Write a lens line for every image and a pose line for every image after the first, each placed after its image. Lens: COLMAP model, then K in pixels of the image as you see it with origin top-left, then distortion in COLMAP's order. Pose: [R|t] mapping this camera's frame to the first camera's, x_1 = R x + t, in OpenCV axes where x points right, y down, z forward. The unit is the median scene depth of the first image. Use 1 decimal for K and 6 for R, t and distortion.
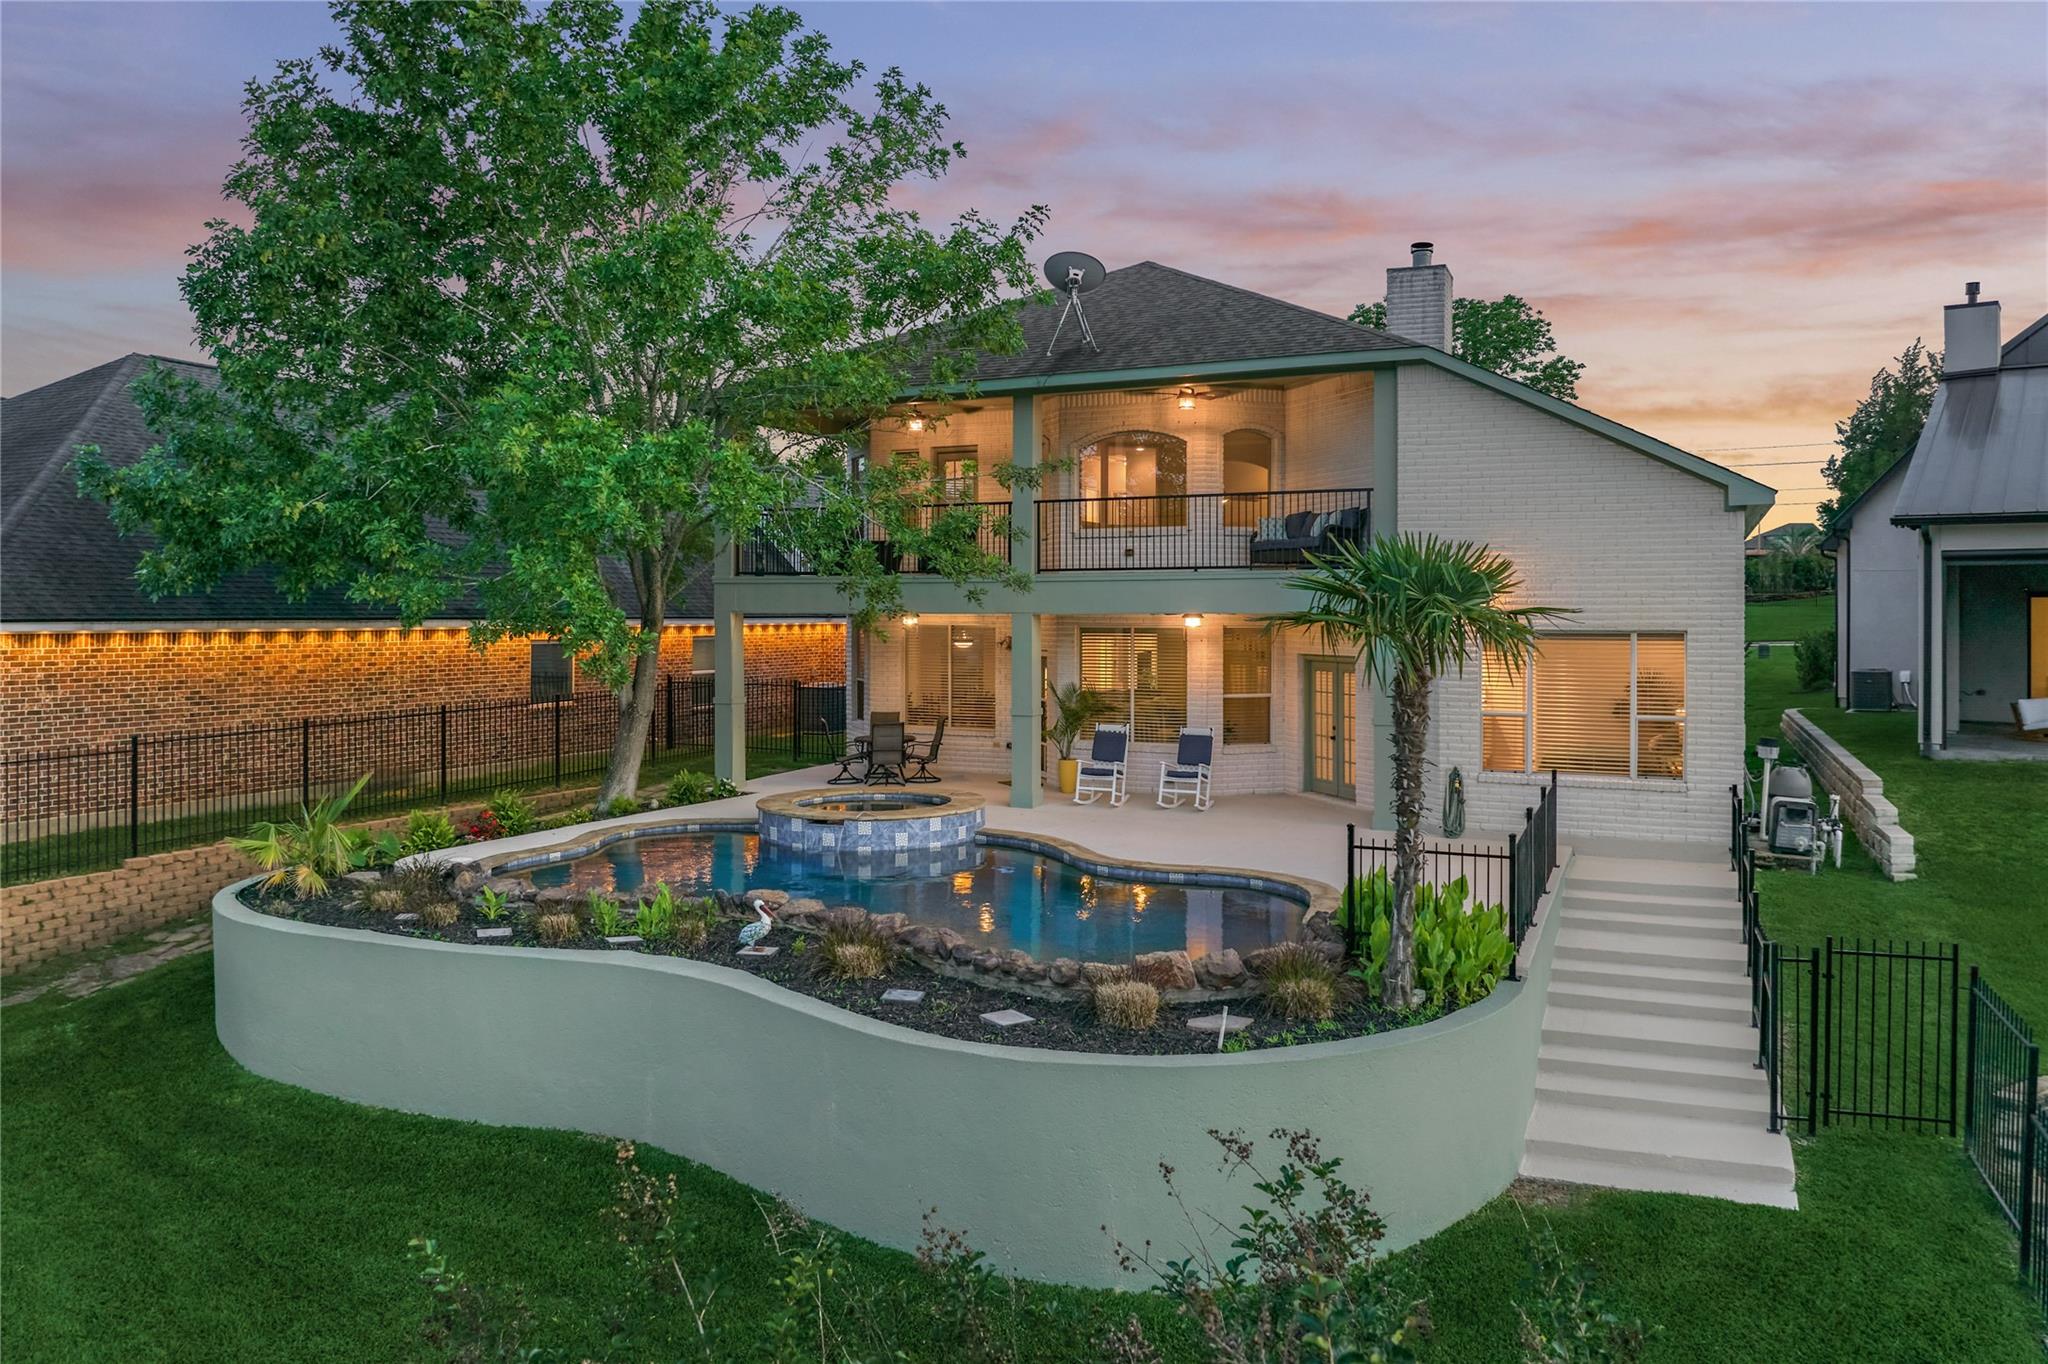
lens RADIAL K [[1498.4, 0, 1020.1], [0, 1498.4, 577.6], [0, 0, 1]] dist [-0.058736, 0.033296]
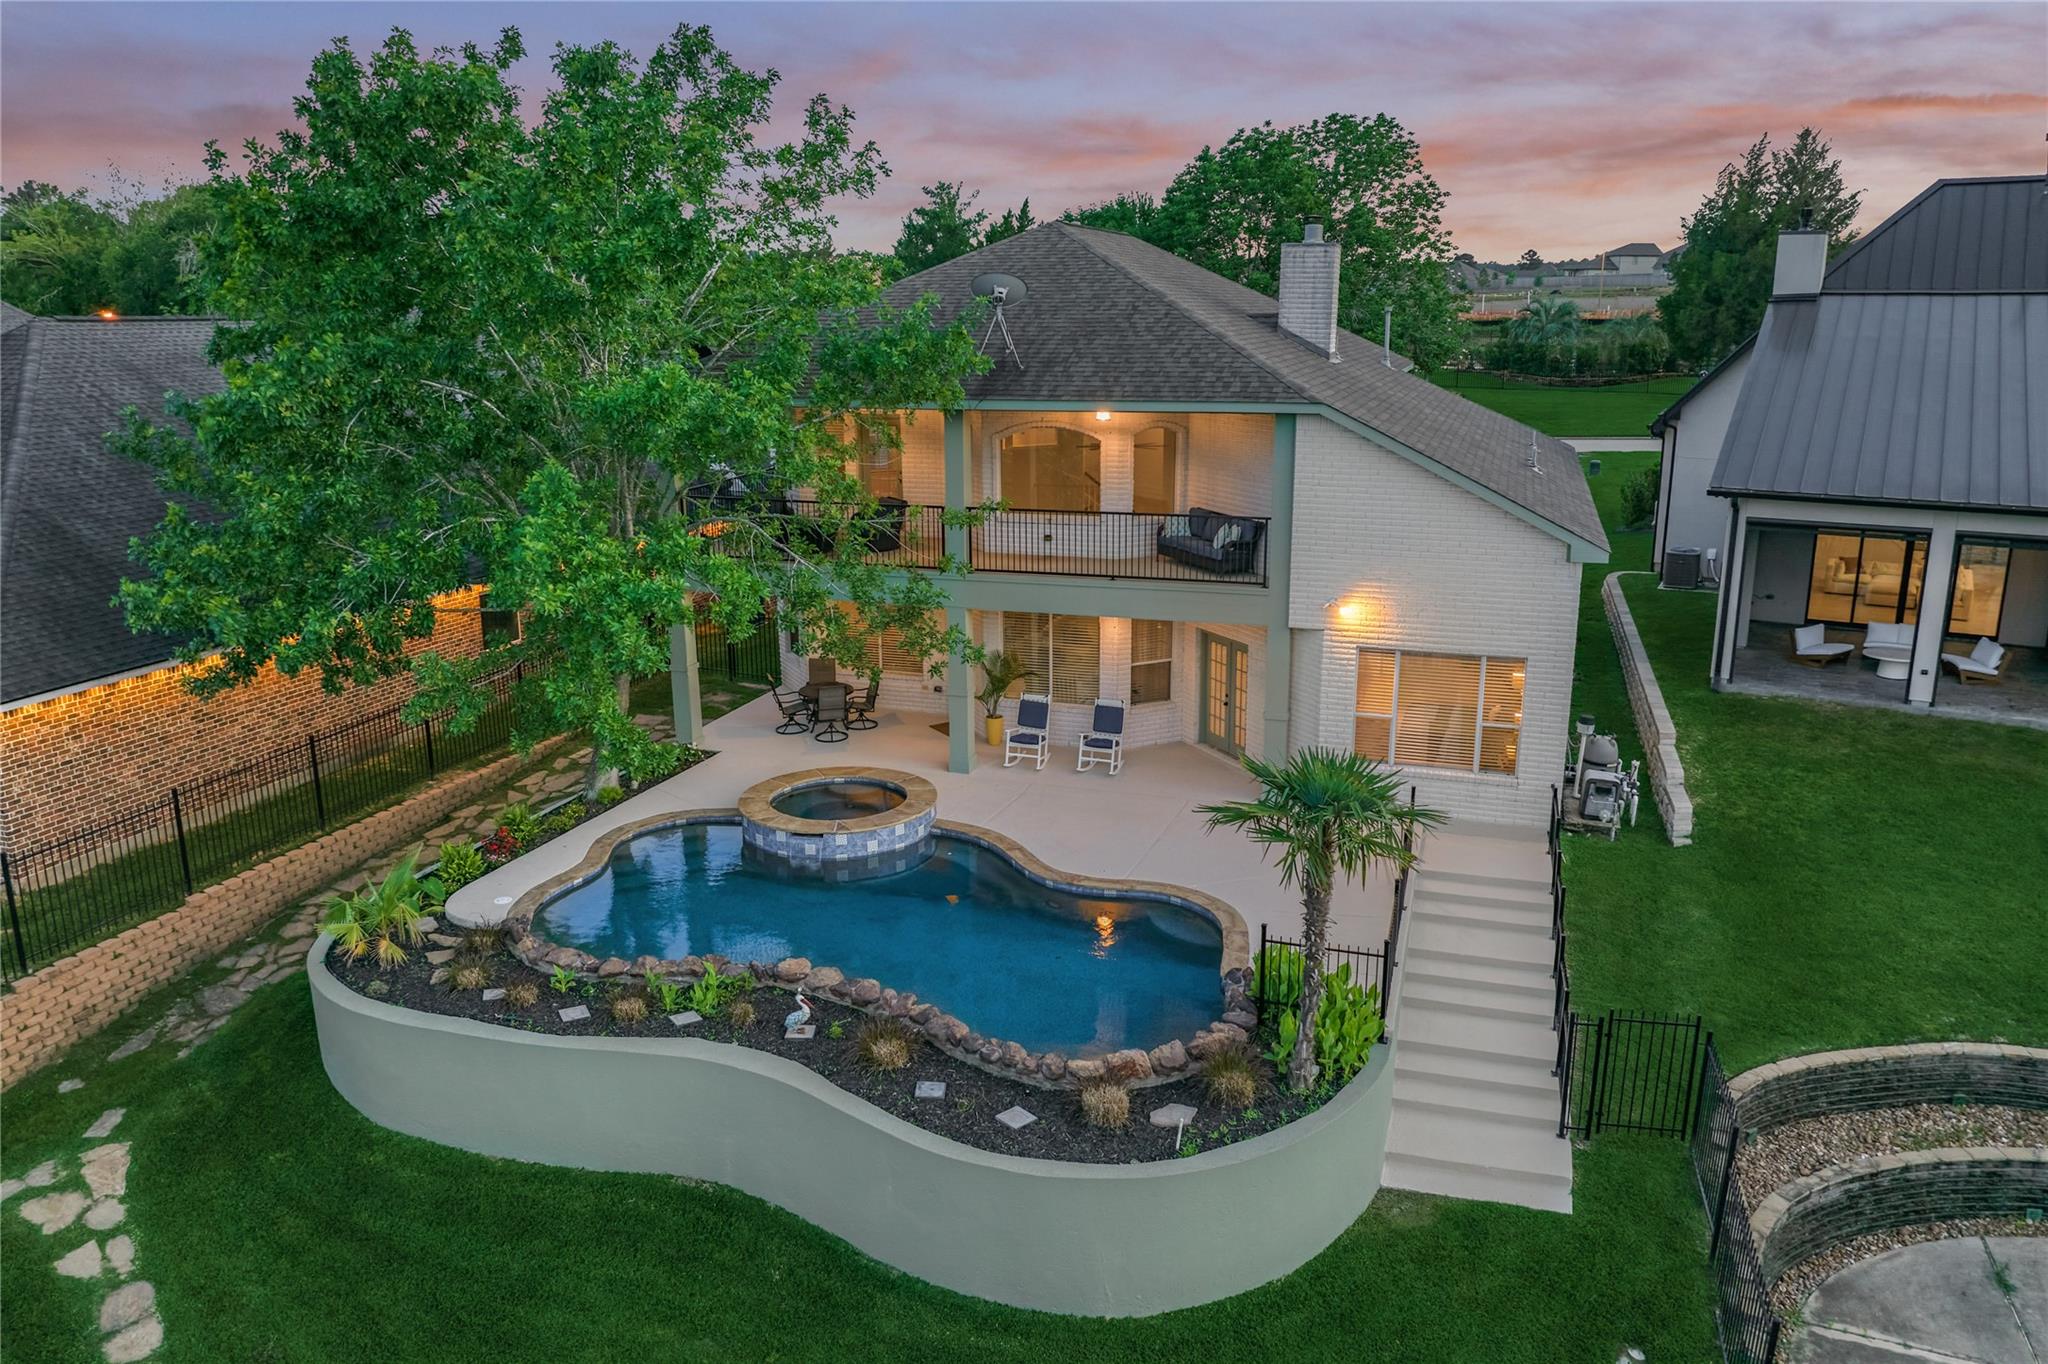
lens RADIAL K [[1498.4, 0, 1027.9], [0, 1498.4, 661.0], [0, 0, 1]] dist [-0.058736, 0.033296]
pose [[0.994388, -0.031563, 0.100977, -0.079608], [0.005438, 0.968446, 0.249166, -0.287888], [-0.105655, -0.247218, 0.963182, -0.125841]]
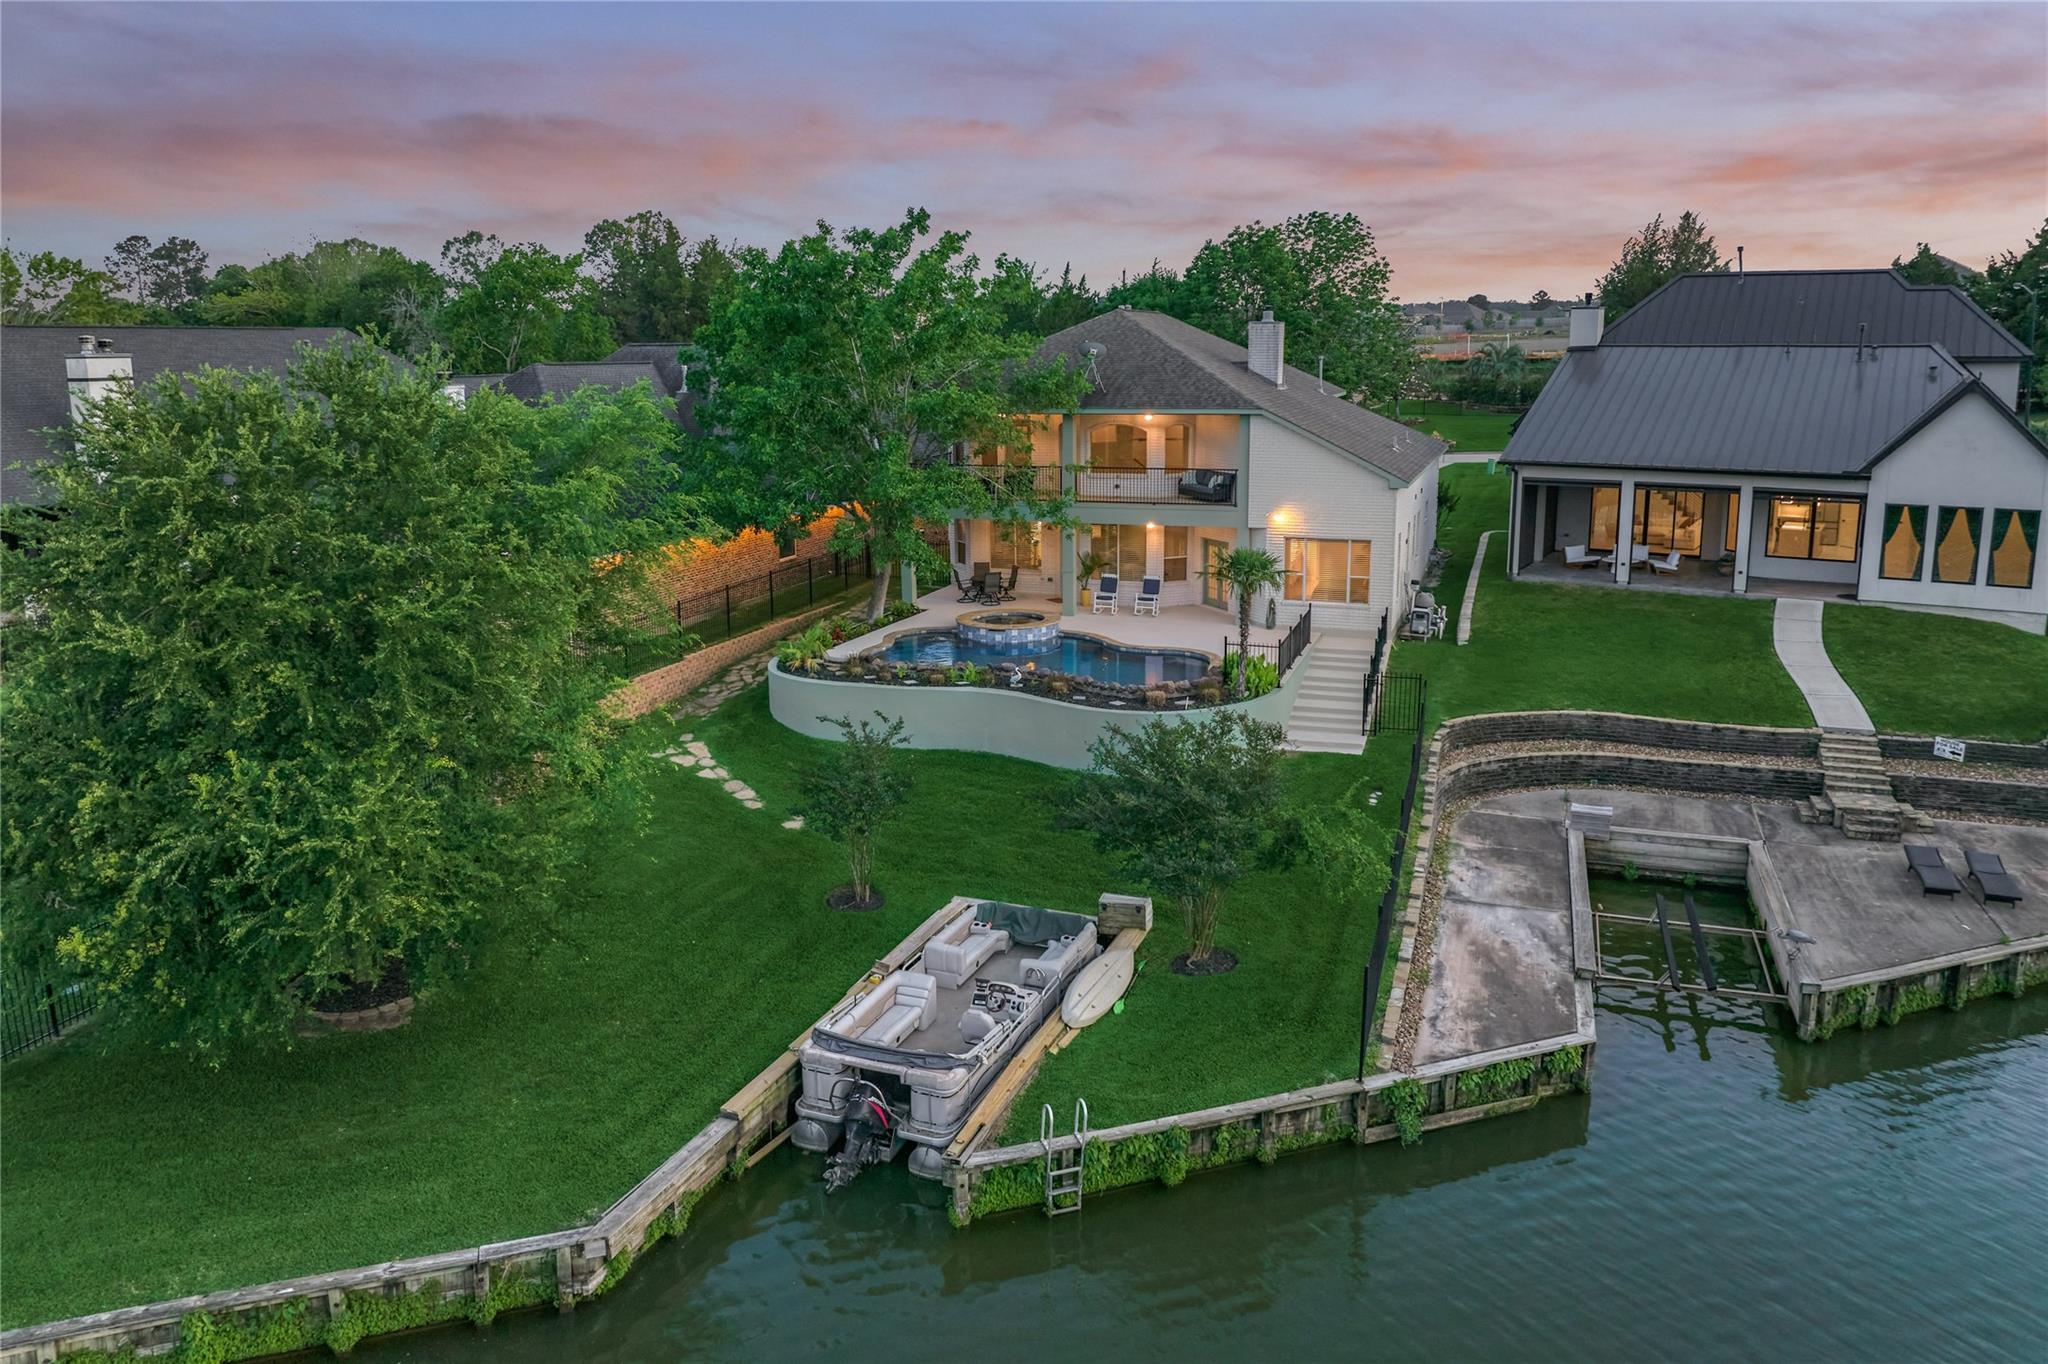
lens RADIAL K [[1498.4, 0, 1028.2], [0, 1498.4, 593.3], [0, 0, 1]] dist [-0.058736, 0.033296]
pose [[0.996129, -0.024281, 0.084484, -0.302537], [0.008519, 0.983236, 0.182139, -0.336739], [-0.087491, -0.180714, 0.979637, -1.346362]]
